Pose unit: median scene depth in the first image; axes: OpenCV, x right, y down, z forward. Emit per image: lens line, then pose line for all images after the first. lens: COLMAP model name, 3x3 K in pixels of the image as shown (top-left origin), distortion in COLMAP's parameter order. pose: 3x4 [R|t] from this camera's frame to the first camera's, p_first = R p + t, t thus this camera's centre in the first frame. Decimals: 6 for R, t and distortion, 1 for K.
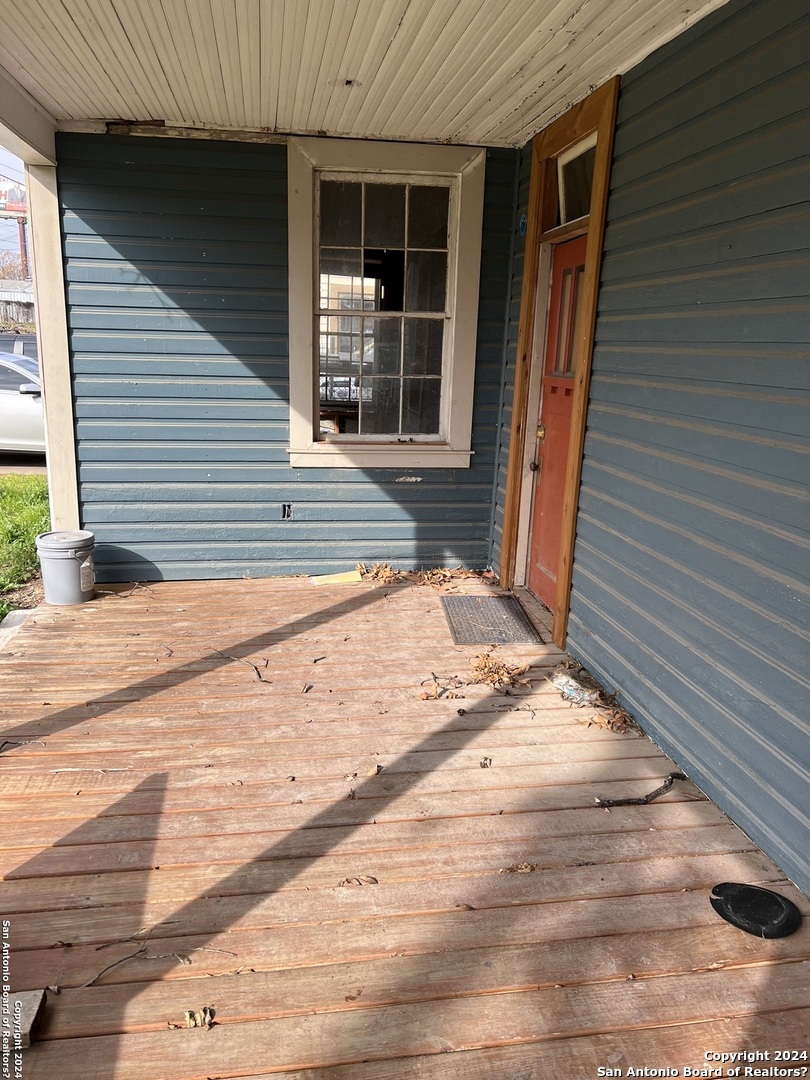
lens RADIAL K [[808.6, 0, 402.8], [0, 808.6, 542.8], [0, 0, 1]] dist [0.054580, -0.047387]
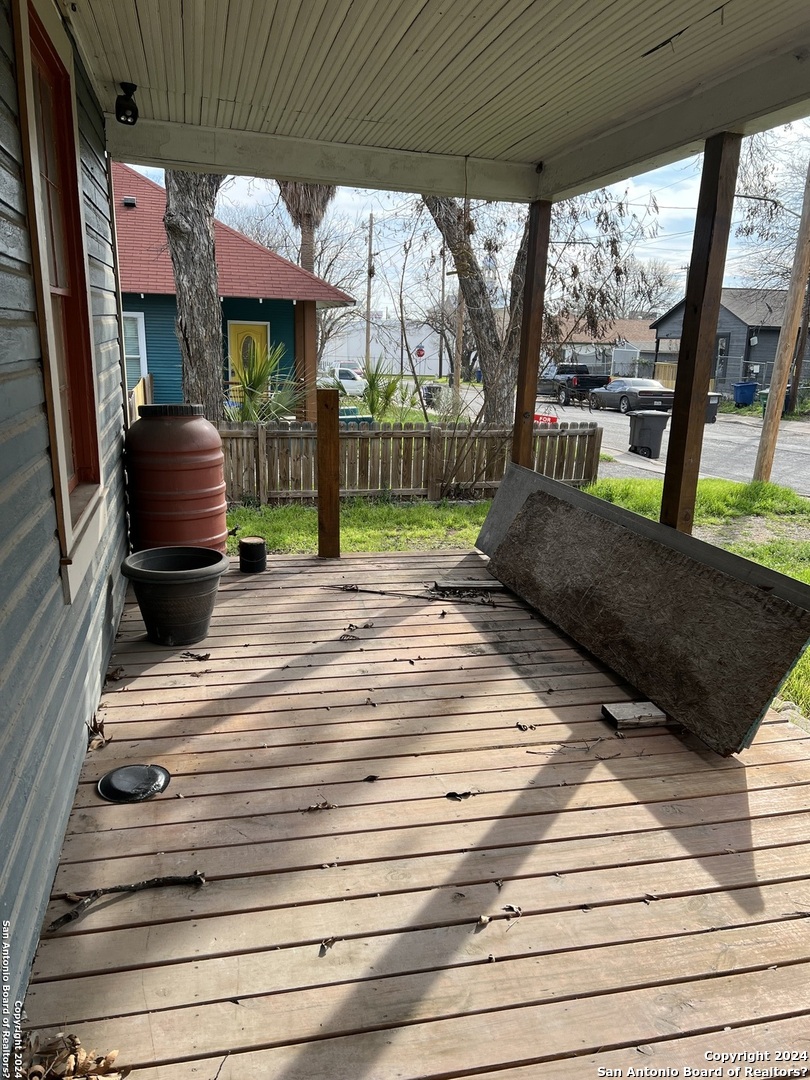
lens RADIAL K [[808.6, 0, 402.8], [0, 808.6, 542.8], [0, 0, 1]] dist [0.054580, -0.047387]
pose [[-0.994845, -0.046594, -0.090071, 0.146094], [-0.084394, 0.872871, 0.480597, -0.438285], [0.056227, 0.485721, -0.872304, 1.763323]]
